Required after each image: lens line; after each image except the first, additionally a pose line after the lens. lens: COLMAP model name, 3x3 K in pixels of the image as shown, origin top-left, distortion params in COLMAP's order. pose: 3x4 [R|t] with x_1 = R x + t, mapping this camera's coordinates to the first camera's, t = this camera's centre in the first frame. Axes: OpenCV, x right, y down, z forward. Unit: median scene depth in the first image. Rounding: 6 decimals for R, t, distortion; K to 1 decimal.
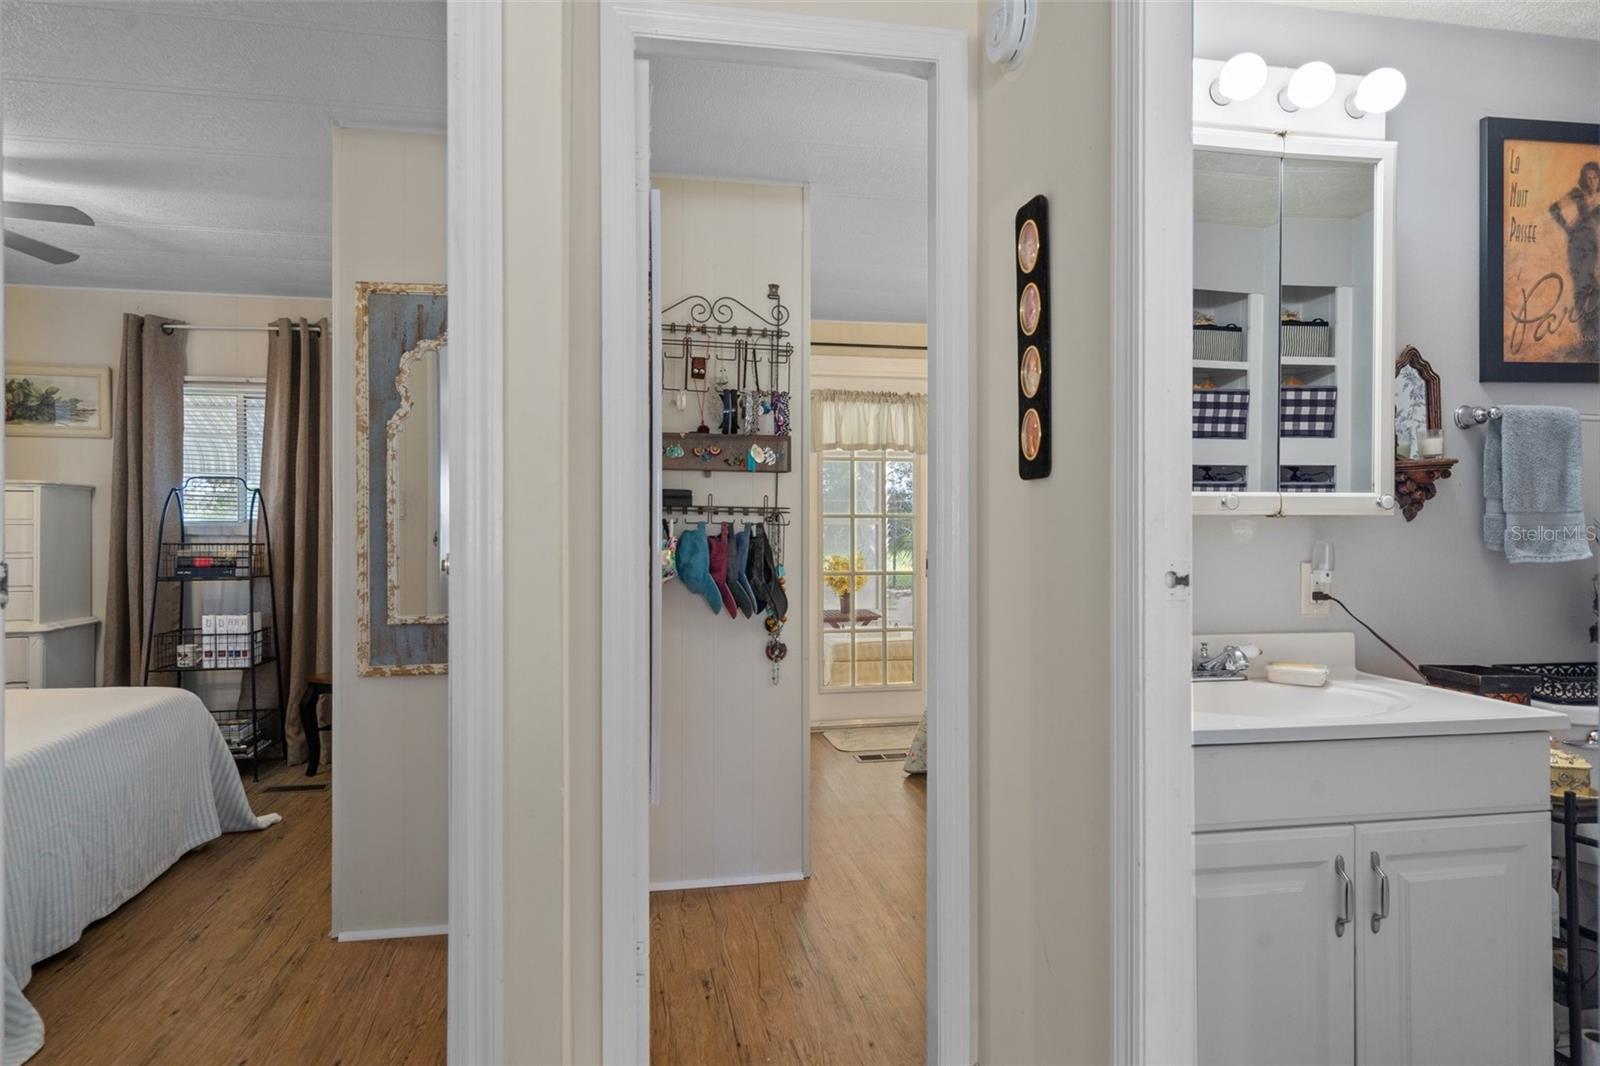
lens RADIAL K [[915.8, 0, 795.9], [0, 915.8, 523.1], [0, 0, 1]] dist [0.004970, -0.000256]
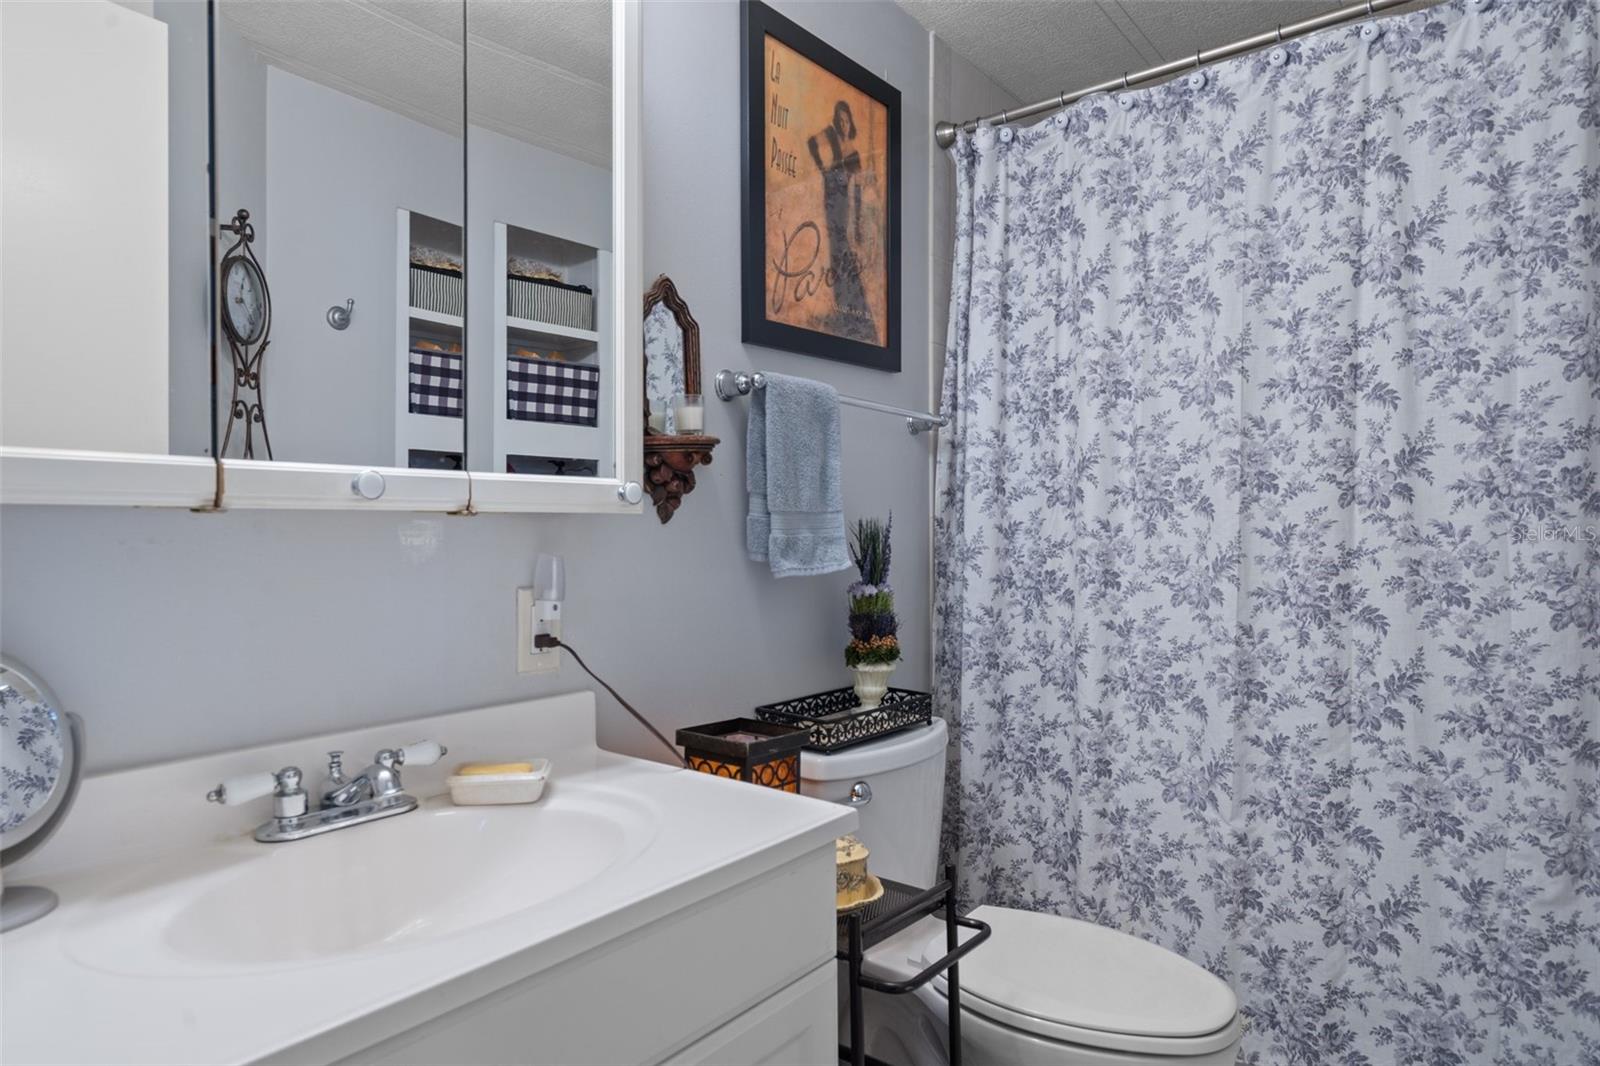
lens RADIAL K [[925.7, 0, 800.0], [0, 925.7, 533.0], [0, 0, 1]] dist [0.003826, 0.000537]
pose [[0.753467, -0.006366, 0.657455, 0.279630], [0.003562, 0.999978, 0.005600, 0.001833], [-0.657476, -0.001878, 0.753473, 0.396278]]
